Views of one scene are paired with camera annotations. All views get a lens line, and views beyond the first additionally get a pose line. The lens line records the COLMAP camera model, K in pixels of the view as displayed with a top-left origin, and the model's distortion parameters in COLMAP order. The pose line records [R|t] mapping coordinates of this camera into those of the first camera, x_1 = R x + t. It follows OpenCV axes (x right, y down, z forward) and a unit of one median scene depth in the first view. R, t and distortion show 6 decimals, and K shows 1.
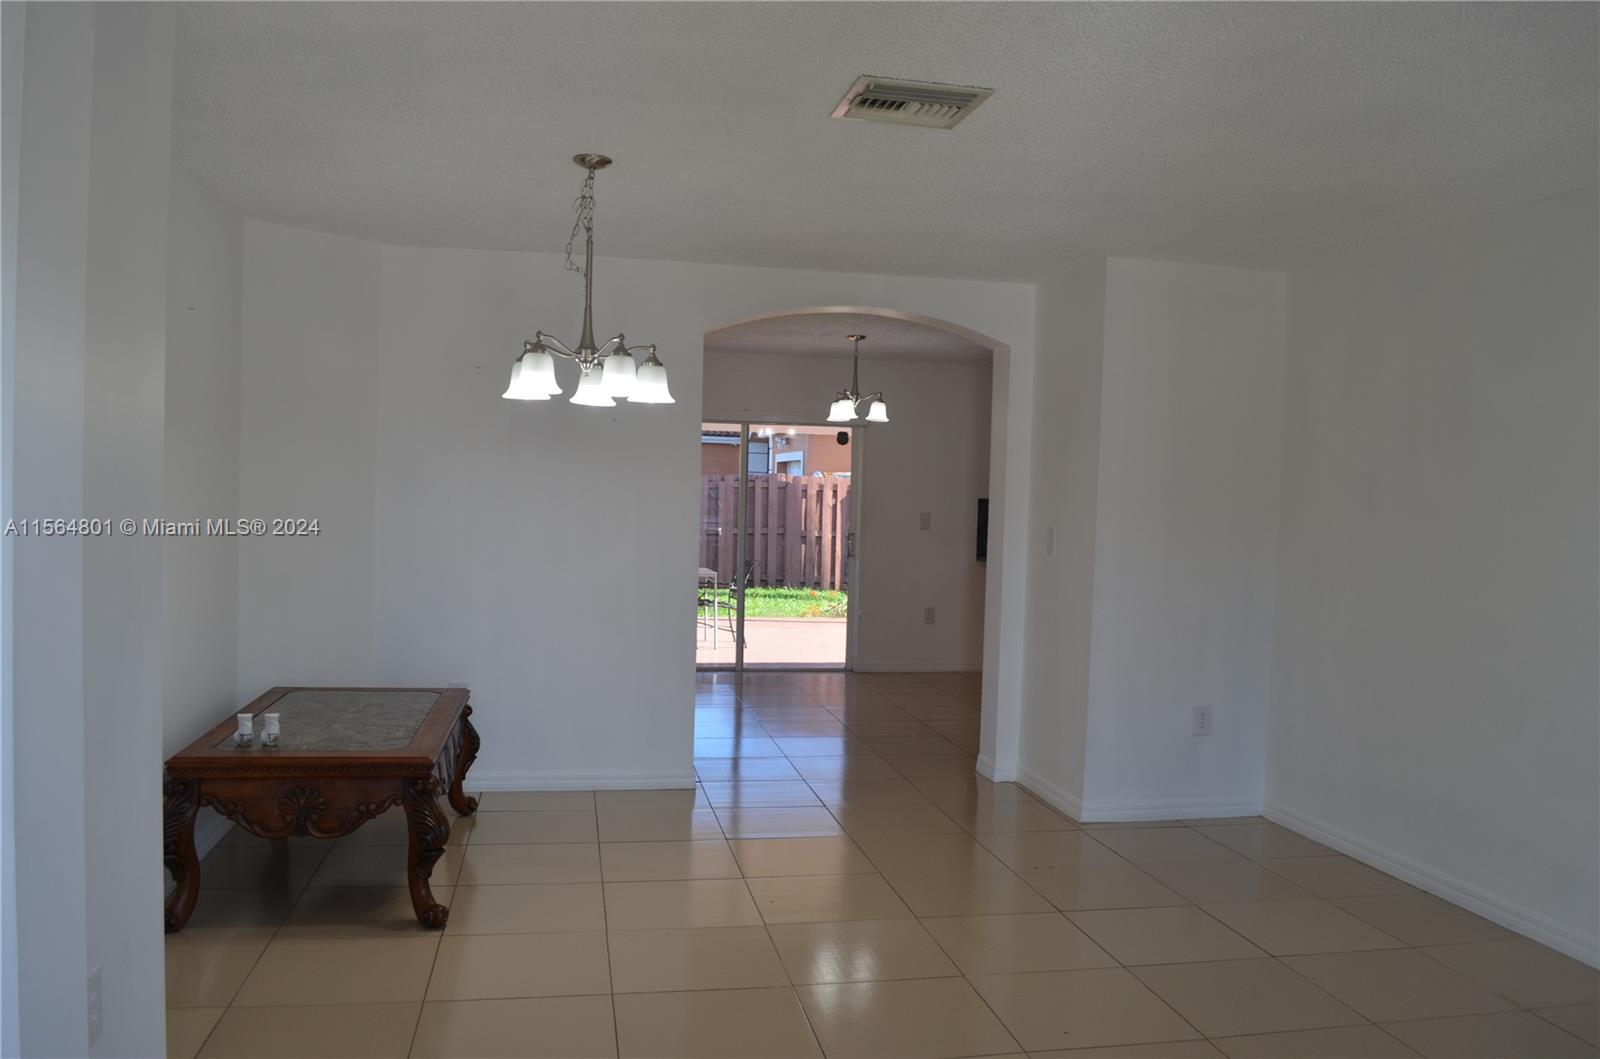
lens RADIAL K [[1254.0, 0, 807.7], [0, 1254.0, 534.7], [0, 0, 1]] dist [-0.078051, 0.007595]
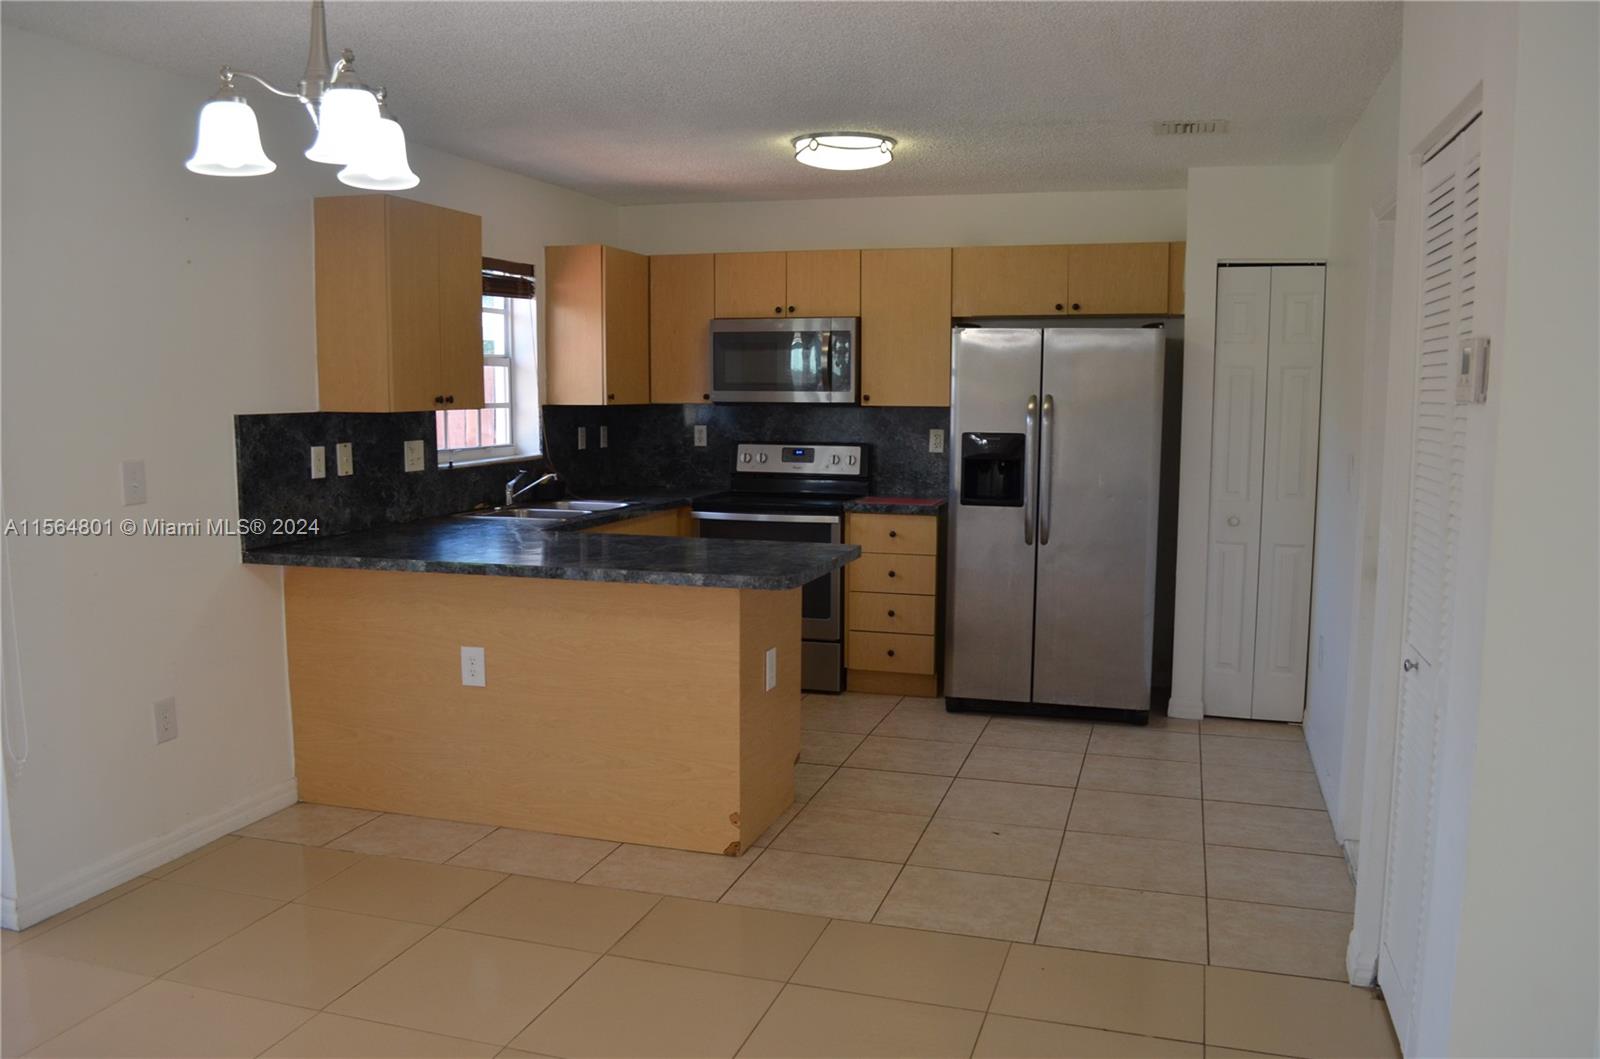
lens RADIAL K [[1254.0, 0, 808.0], [0, 1254.0, 533.2], [0, 0, 1]] dist [-0.078051, 0.007595]
pose [[0.473762, -0.131496, 0.870781, -0.247103], [0.039149, 0.990957, 0.128344, -0.064148], [-0.879783, -0.026714, 0.474625, 1.172593]]
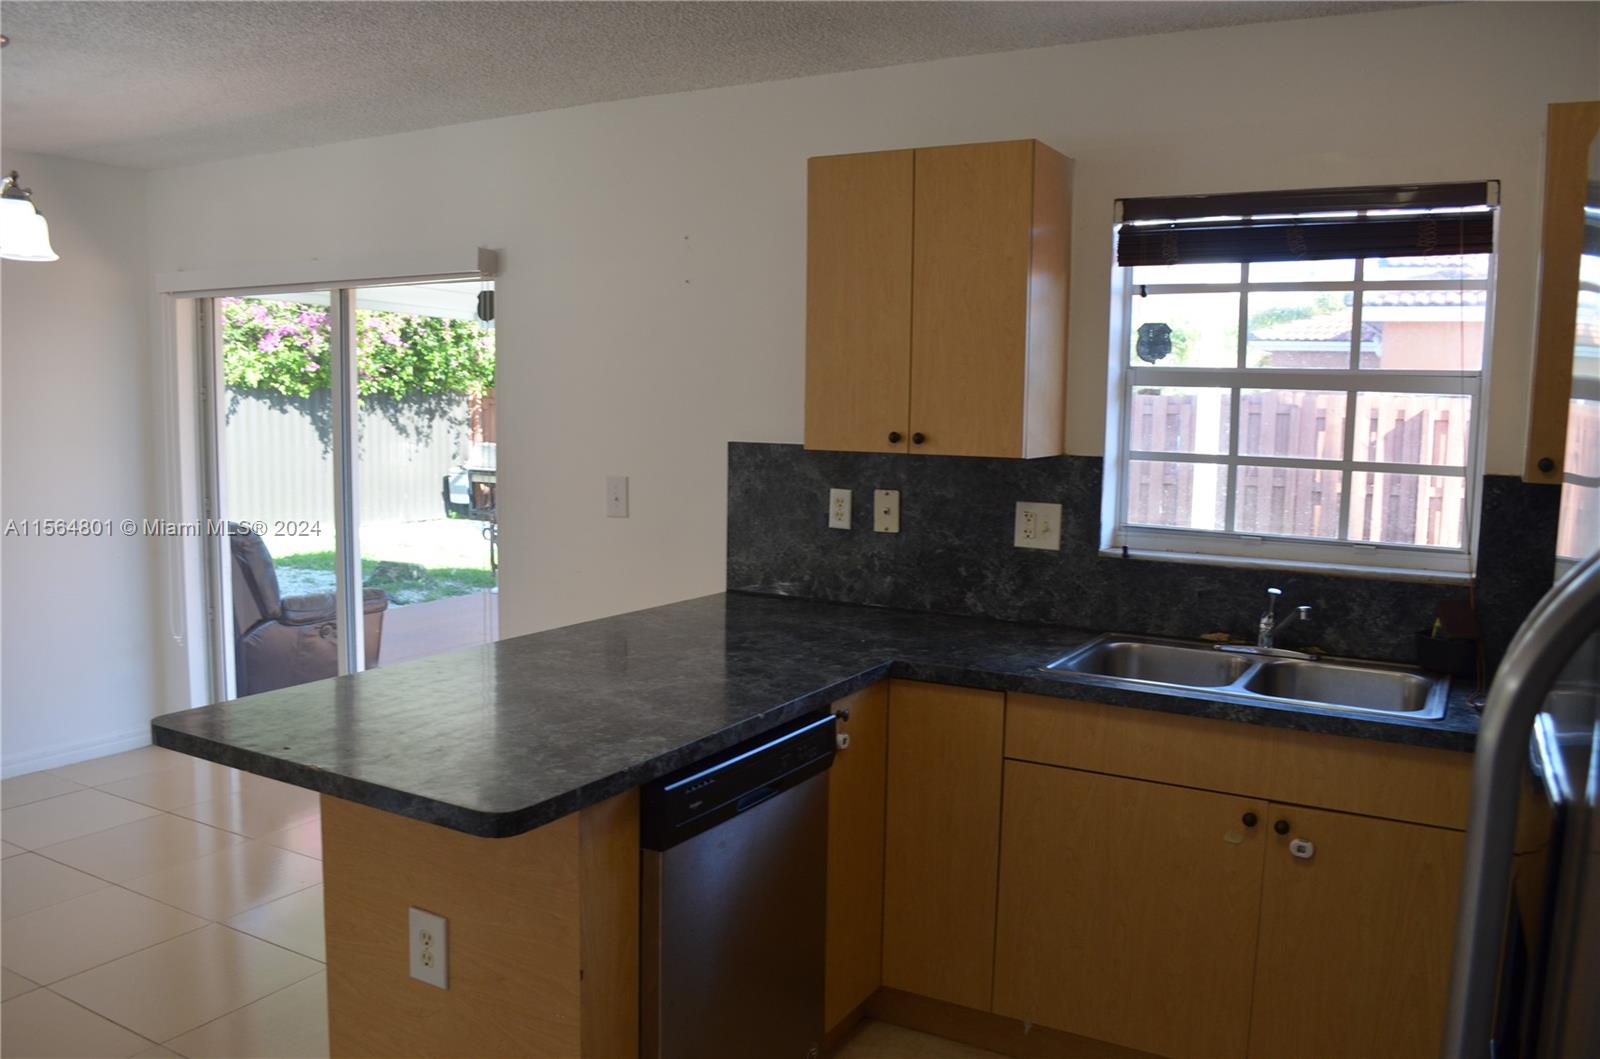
lens RADIAL K [[1254.0, 0, 808.8], [0, 1254.0, 540.3], [0, 0, 1]] dist [-0.078051, 0.007595]
pose [[0.758336, 0.058048, -0.649274, 0.741586], [-0.017409, 0.997475, 0.068846, -0.046841], [0.651632, -0.040905, 0.757432, 1.334762]]
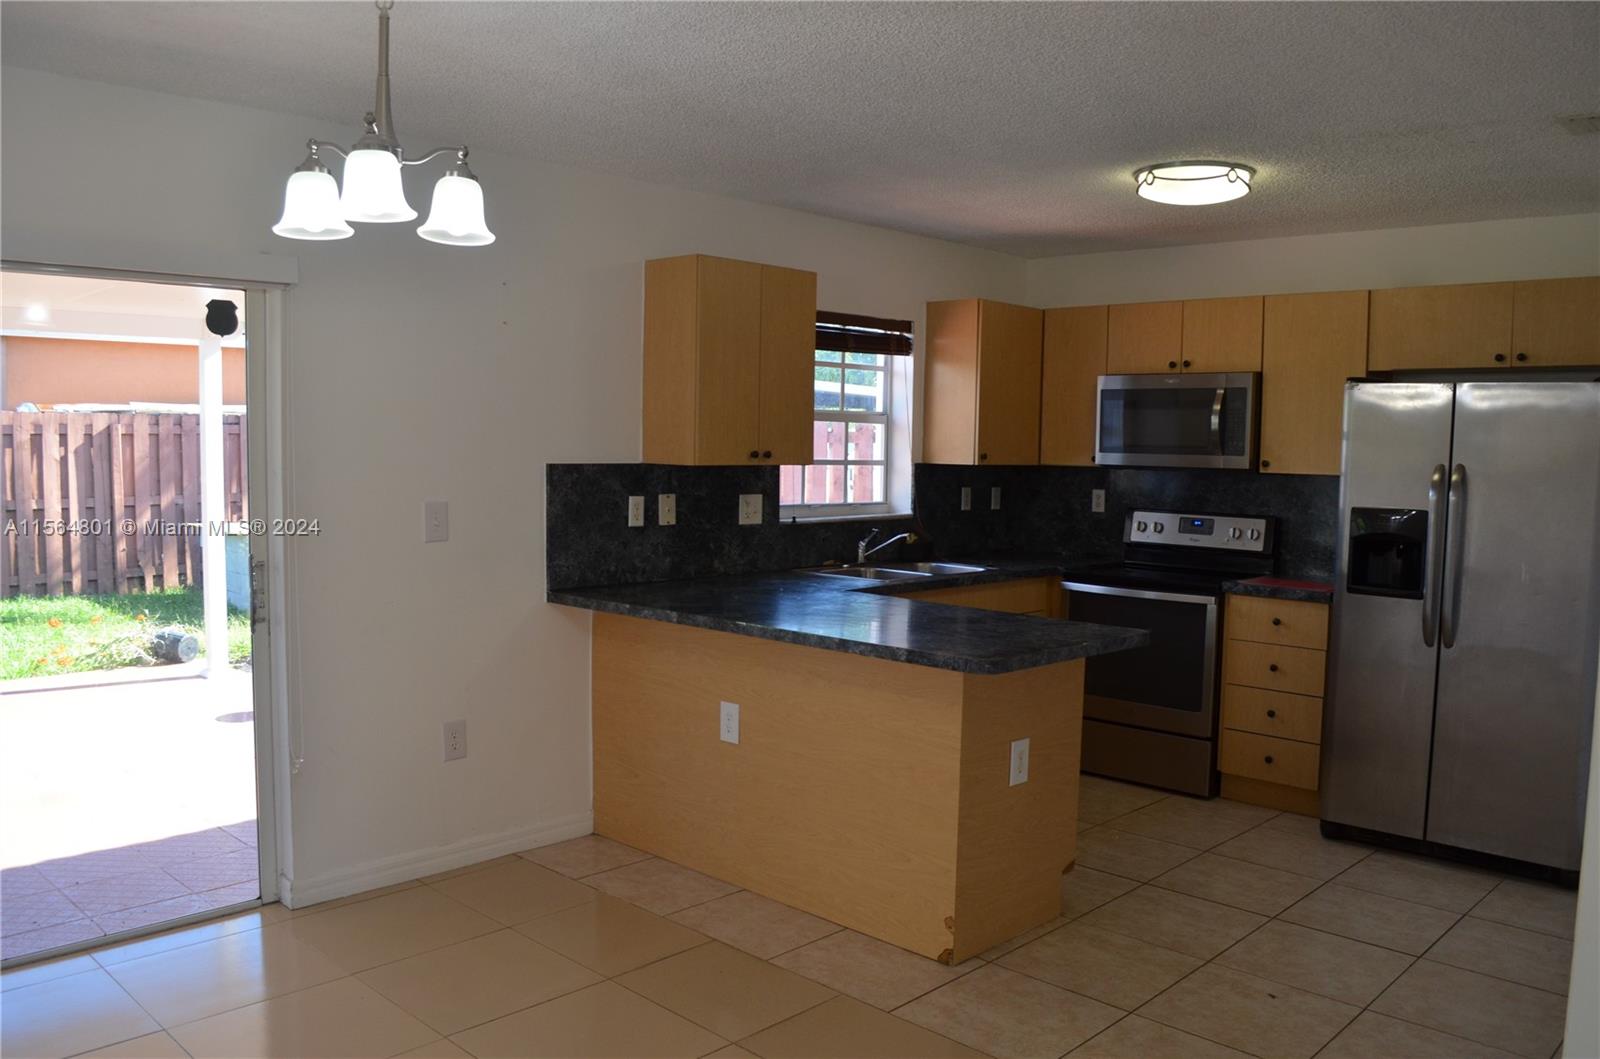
lens RADIAL K [[1254.0, 0, 810.7], [0, 1254.0, 535.3], [0, 0, 1]] dist [-0.078051, 0.007595]
pose [[0.819780, -0.059090, 0.569623, -0.076394], [0.025964, 0.997475, 0.066106, -0.055723], [-0.572090, -0.039403, 0.819244, 1.067082]]
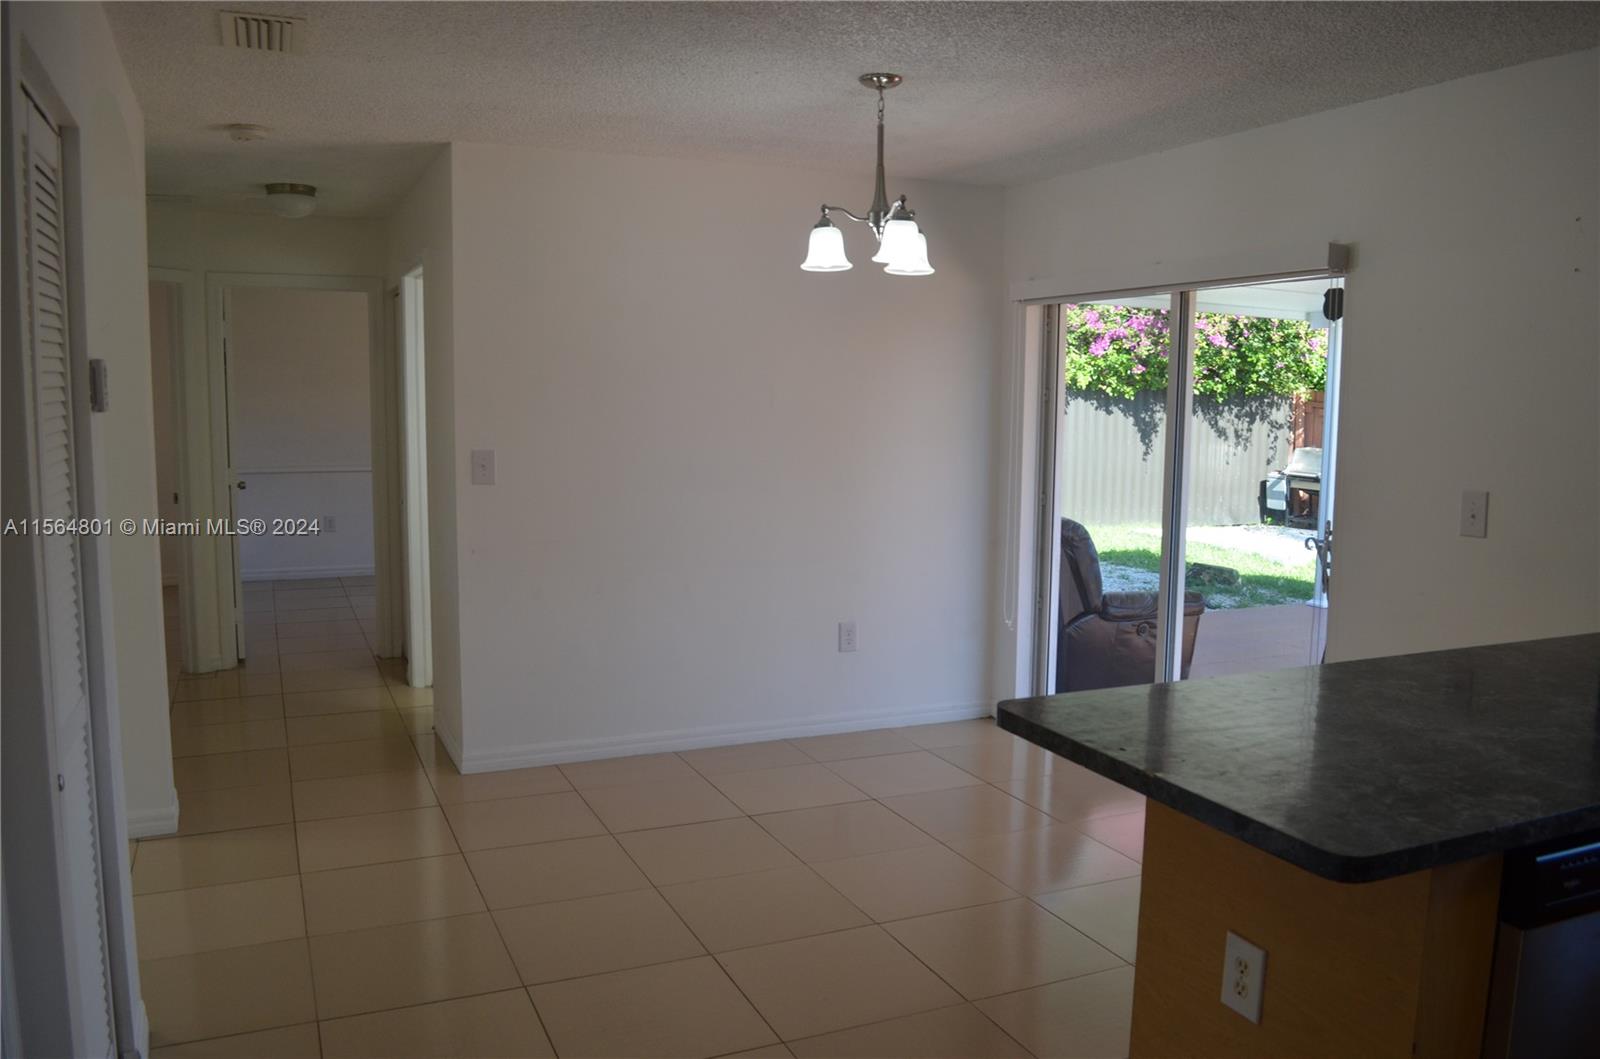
lens RADIAL K [[1254.0, 0, 804.8], [0, 1254.0, 540.5], [0, 0, 1]] dist [-0.078051, 0.007595]
pose [[0.226497, 0.091803, -0.969676, 0.722426], [-0.037730, 0.995628, 0.085447, -0.047573], [0.973281, 0.017233, 0.228970, 1.330140]]
